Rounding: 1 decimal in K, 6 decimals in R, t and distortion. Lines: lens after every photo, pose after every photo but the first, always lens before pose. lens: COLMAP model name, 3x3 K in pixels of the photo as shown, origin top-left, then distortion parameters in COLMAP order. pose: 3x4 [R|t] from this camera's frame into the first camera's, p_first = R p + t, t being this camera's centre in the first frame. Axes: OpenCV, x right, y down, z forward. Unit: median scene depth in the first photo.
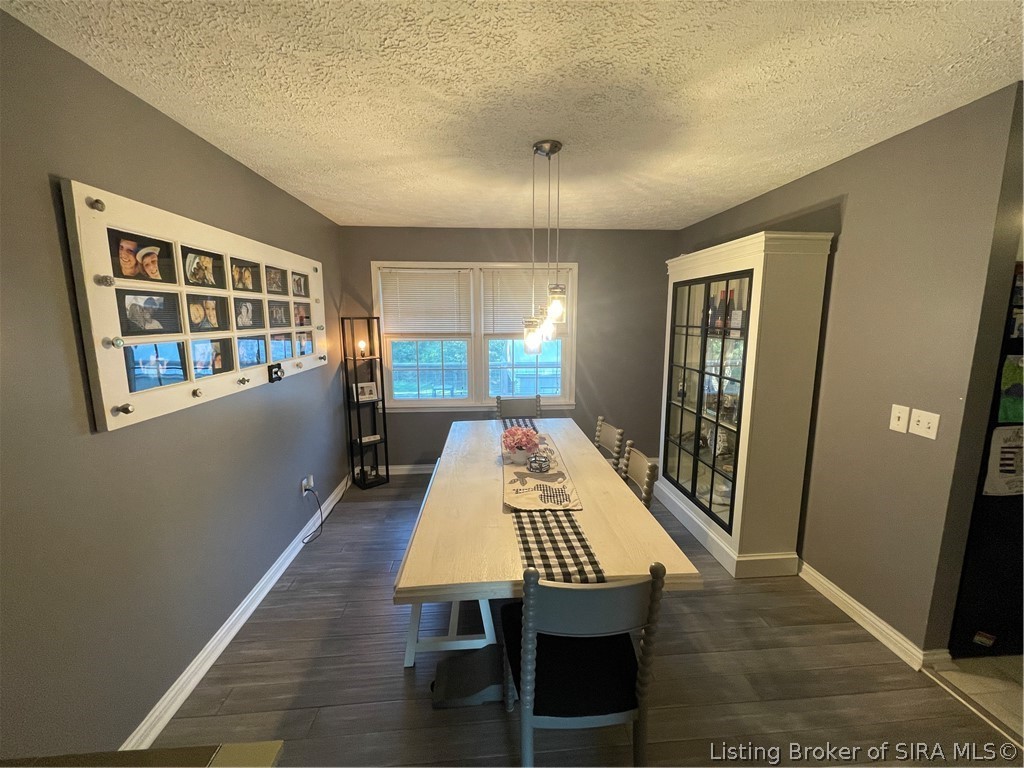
lens RADIAL K [[416.7, 0, 512.0], [0, 416.7, 384.0], [0, 0, 1]] dist [0.009886, -0.000051]
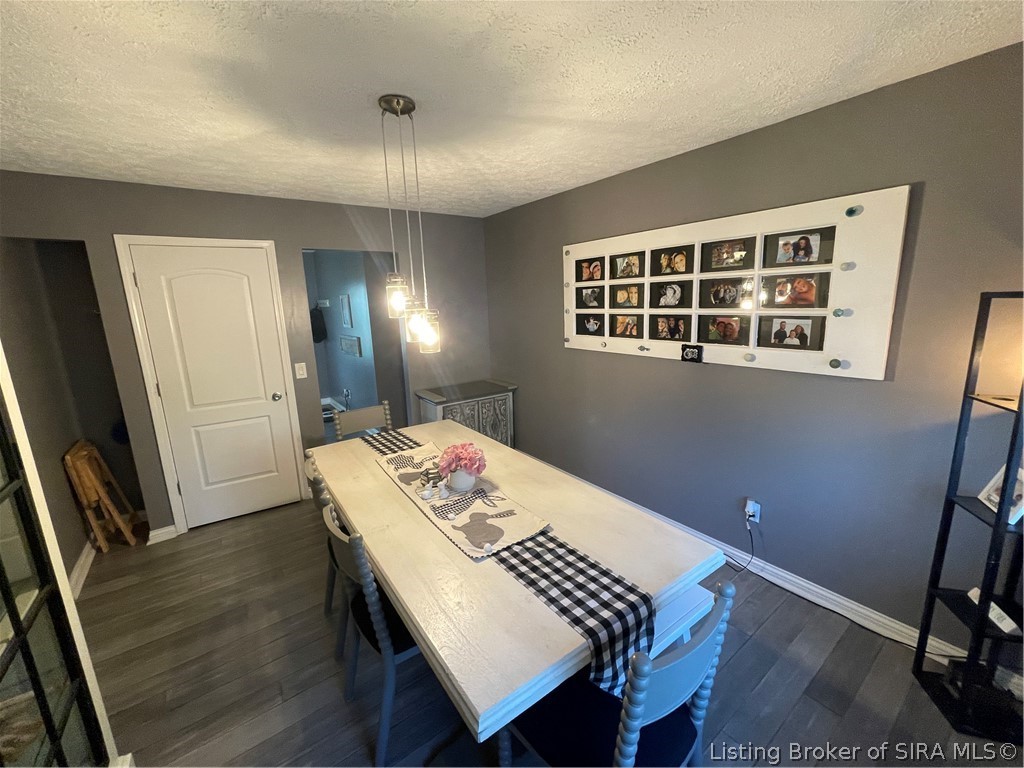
lens RADIAL K [[416.7, 0, 512.0], [0, 416.7, 384.0], [0, 0, 1]] dist [0.009886, -0.000051]
pose [[-0.850631, 0.139681, -0.506869, 0.407759], [-0.046110, 0.940529, 0.336568, -0.353526], [0.523738, 0.309667, -0.793603, 2.049308]]
